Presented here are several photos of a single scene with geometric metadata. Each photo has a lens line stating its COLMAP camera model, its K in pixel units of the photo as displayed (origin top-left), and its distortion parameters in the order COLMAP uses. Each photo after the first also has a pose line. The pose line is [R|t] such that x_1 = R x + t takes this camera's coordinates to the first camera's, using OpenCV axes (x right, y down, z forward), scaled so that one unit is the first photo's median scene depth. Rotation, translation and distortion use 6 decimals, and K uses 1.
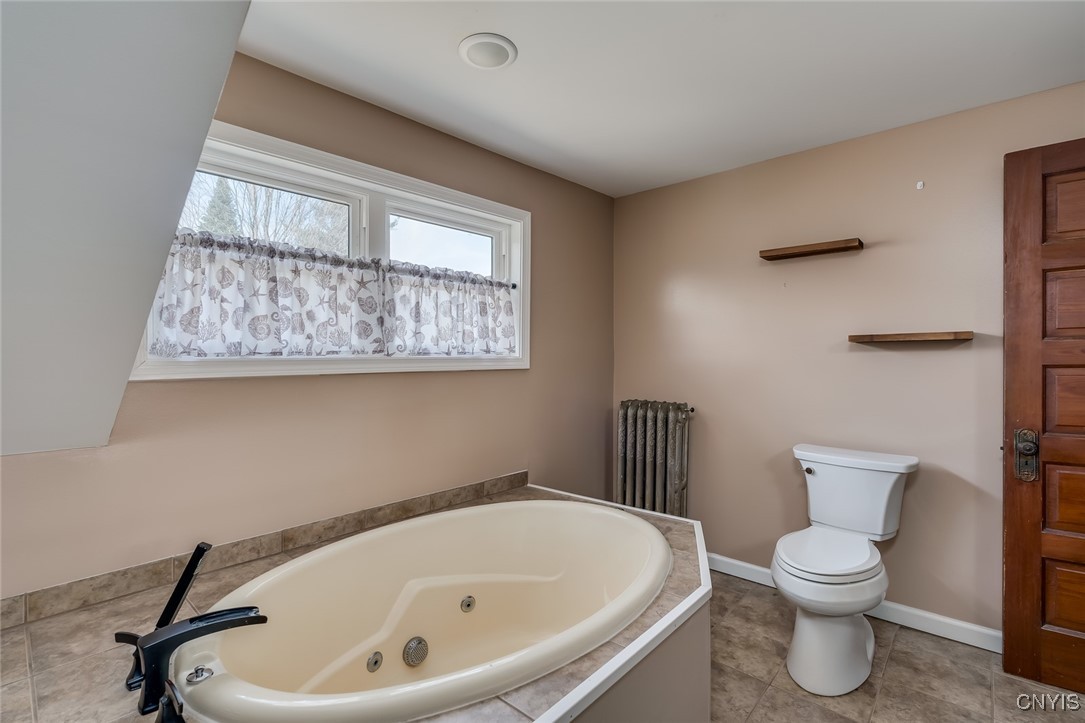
lens RADIAL K [[490.0, 0, 544.9], [0, 490.0, 361.9], [0, 0, 1]] dist [-0.000124, 0.000283]
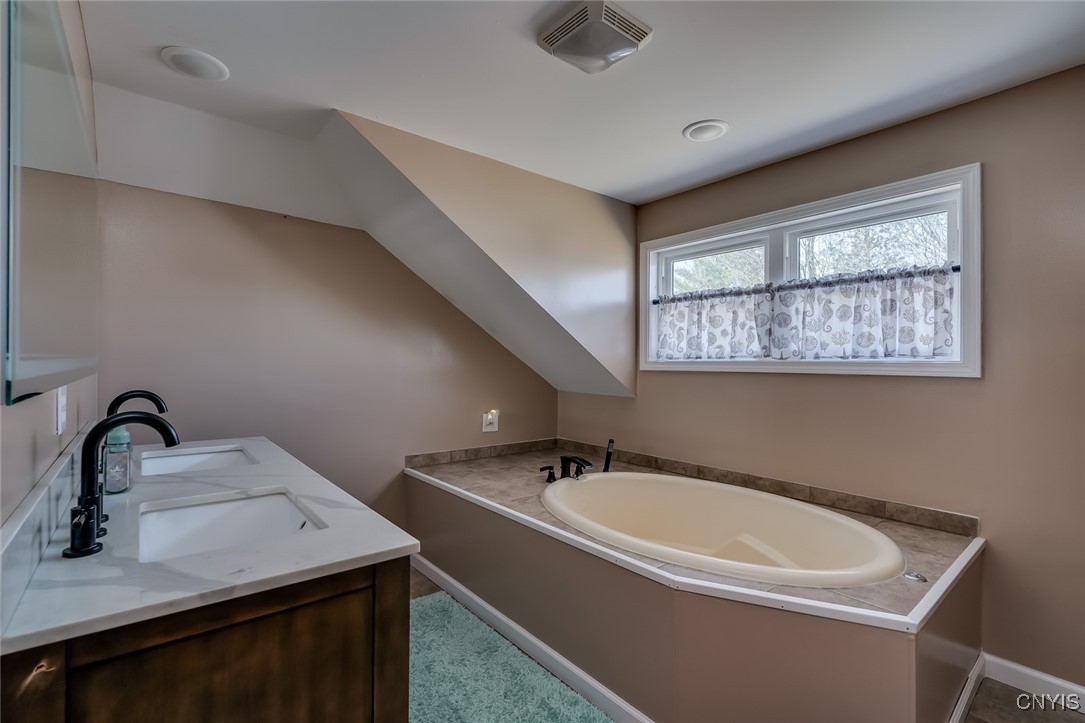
lens RADIAL K [[490.0, 0, 544.9], [0, 490.0, 361.9], [0, 0, 1]] dist [-0.000124, 0.000283]
pose [[-0.139884, 0.010143, -0.990116, 0.983117], [-0.011786, 0.999860, 0.011908, -0.014340], [0.990098, 0.013335, -0.139745, 0.595083]]
